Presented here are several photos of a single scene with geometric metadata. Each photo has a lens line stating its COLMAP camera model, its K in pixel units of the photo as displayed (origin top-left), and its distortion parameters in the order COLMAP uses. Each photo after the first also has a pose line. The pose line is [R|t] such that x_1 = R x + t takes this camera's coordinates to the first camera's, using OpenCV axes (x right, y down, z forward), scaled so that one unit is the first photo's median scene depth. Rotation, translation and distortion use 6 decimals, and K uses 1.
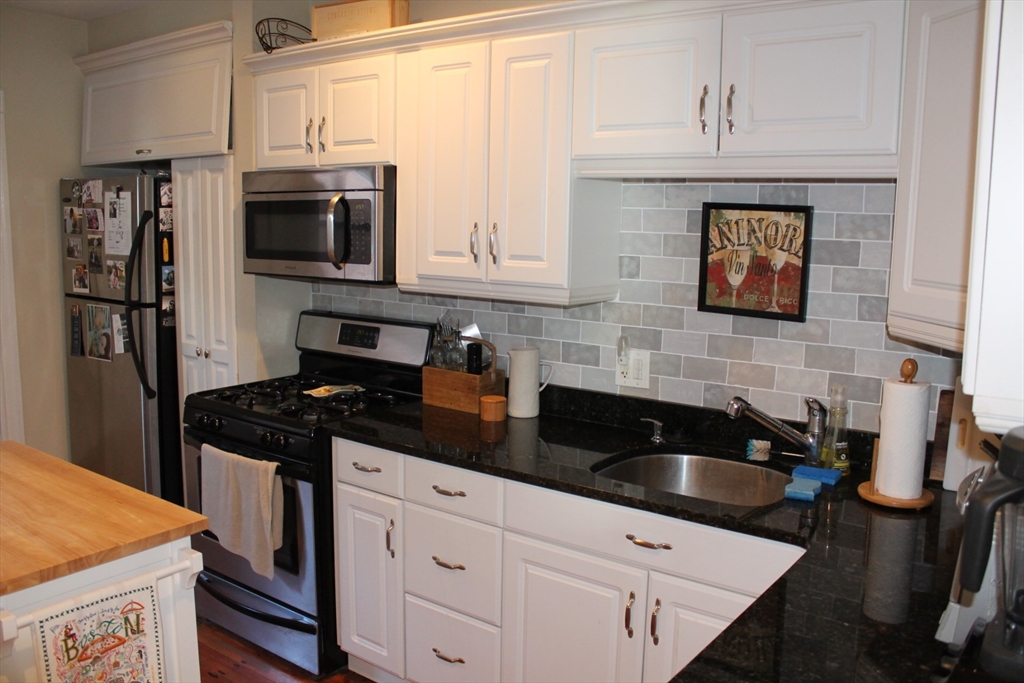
lens RADIAL K [[859.2, 0, 514.2], [0, 859.2, 343.4], [0, 0, 1]] dist [-0.105320, 0.014221]
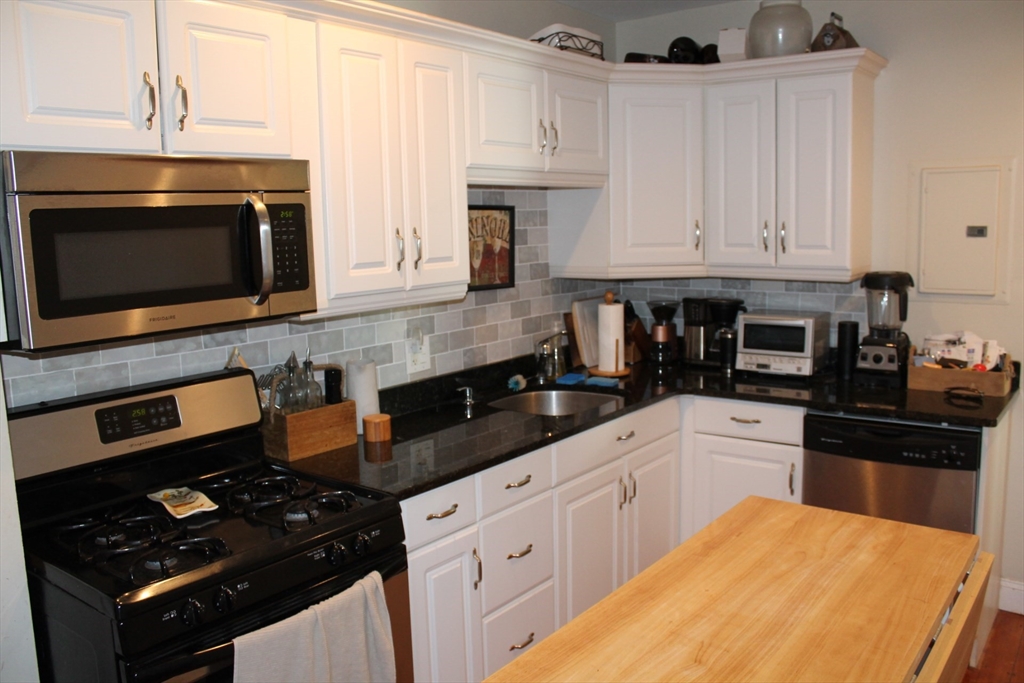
lens RADIAL K [[859.2, 0, 517.7], [0, 859.2, 344.5], [0, 0, 1]] dist [-0.105320, 0.014221]
pose [[0.017764, -0.166083, 0.985952, -0.975244], [0.168285, 0.972536, 0.160791, -0.144077], [-0.985578, 0.163064, 0.045225, 0.836921]]
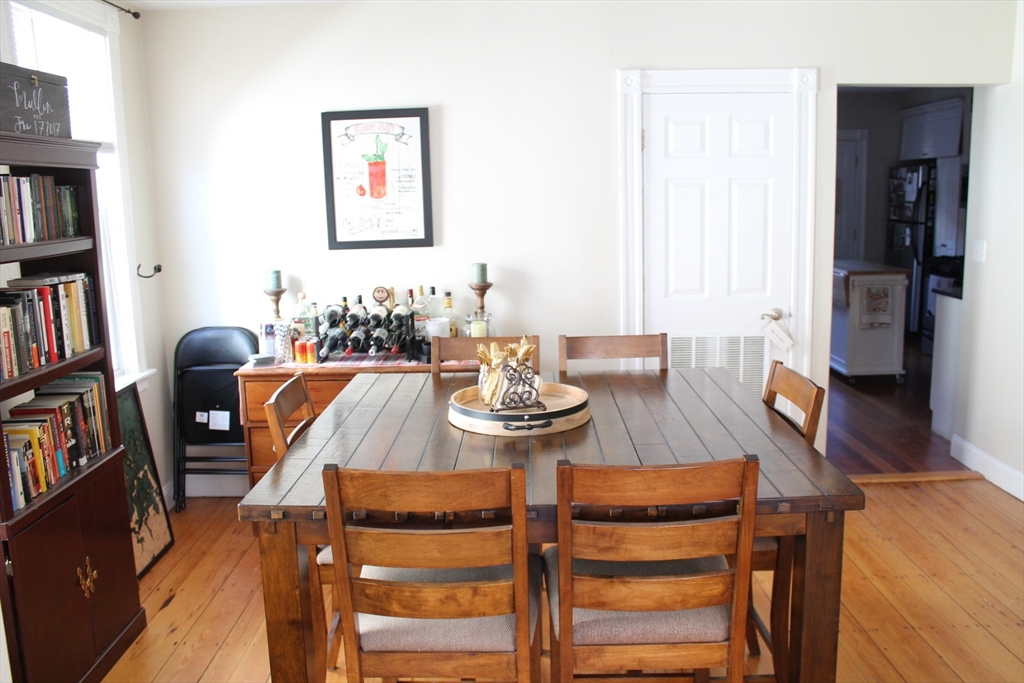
lens RADIAL K [[859.2, 0, 510.4], [0, 859.2, 340.5], [0, 0, 1]] dist [-0.105320, 0.014221]
pose [[0.590858, 0.104329, -0.800001, 0.848265], [-0.072596, 0.994456, 0.076071, 0.202007], [0.803503, 0.013130, 0.595156, -1.388758]]
